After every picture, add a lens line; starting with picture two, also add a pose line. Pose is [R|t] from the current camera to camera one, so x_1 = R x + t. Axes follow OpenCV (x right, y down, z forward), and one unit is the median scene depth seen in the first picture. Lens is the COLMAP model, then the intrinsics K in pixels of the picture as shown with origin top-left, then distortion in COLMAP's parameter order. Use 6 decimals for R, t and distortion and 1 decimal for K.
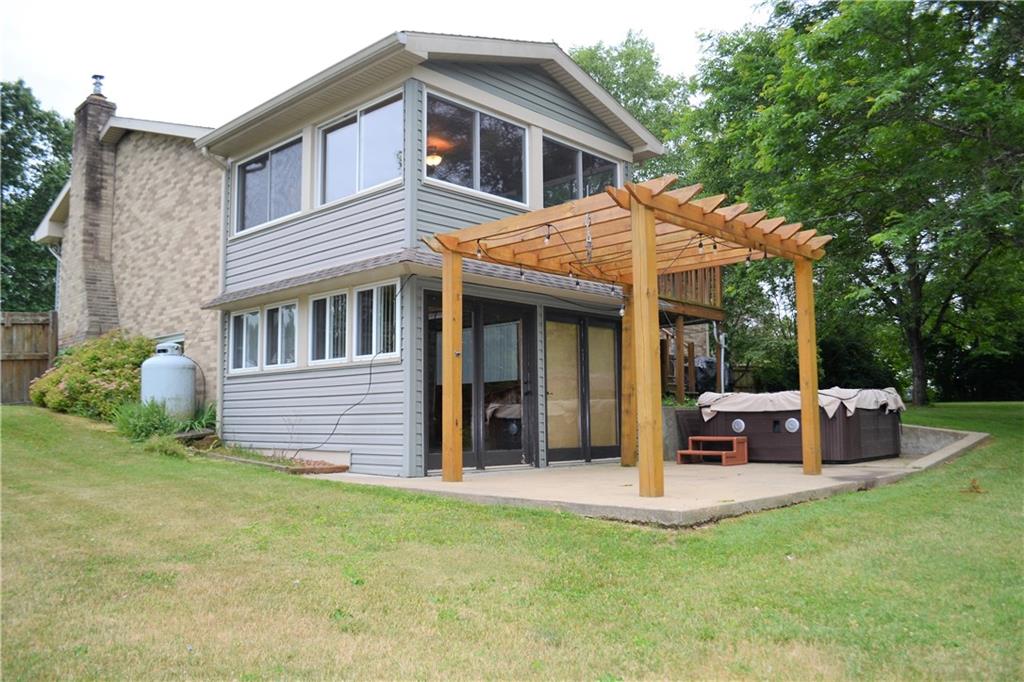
lens RADIAL K [[815.5, 0, 514.7], [0, 815.5, 355.0], [0, 0, 1]] dist [-0.070907, -0.006247]
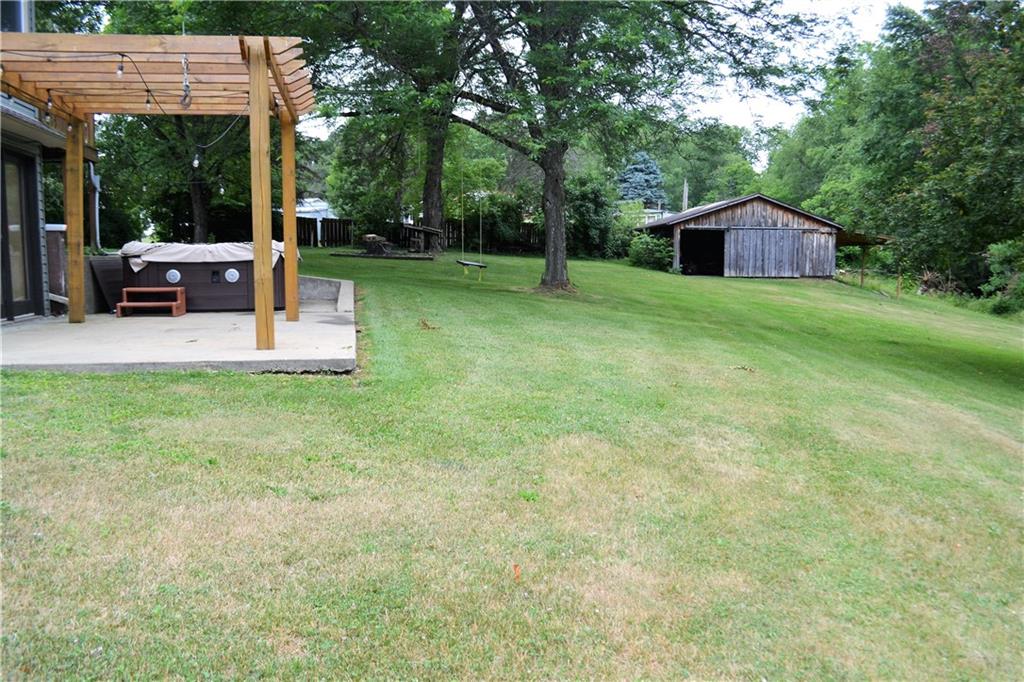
lens RADIAL K [[815.5, 0, 514.7], [0, 815.5, 355.0], [0, 0, 1]] dist [-0.070907, -0.006247]
pose [[0.580871, -0.089316, 0.809081, -0.296980], [-0.070220, 0.984758, 0.159123, -0.004298], [-0.810961, -0.149244, 0.565746, 0.088510]]
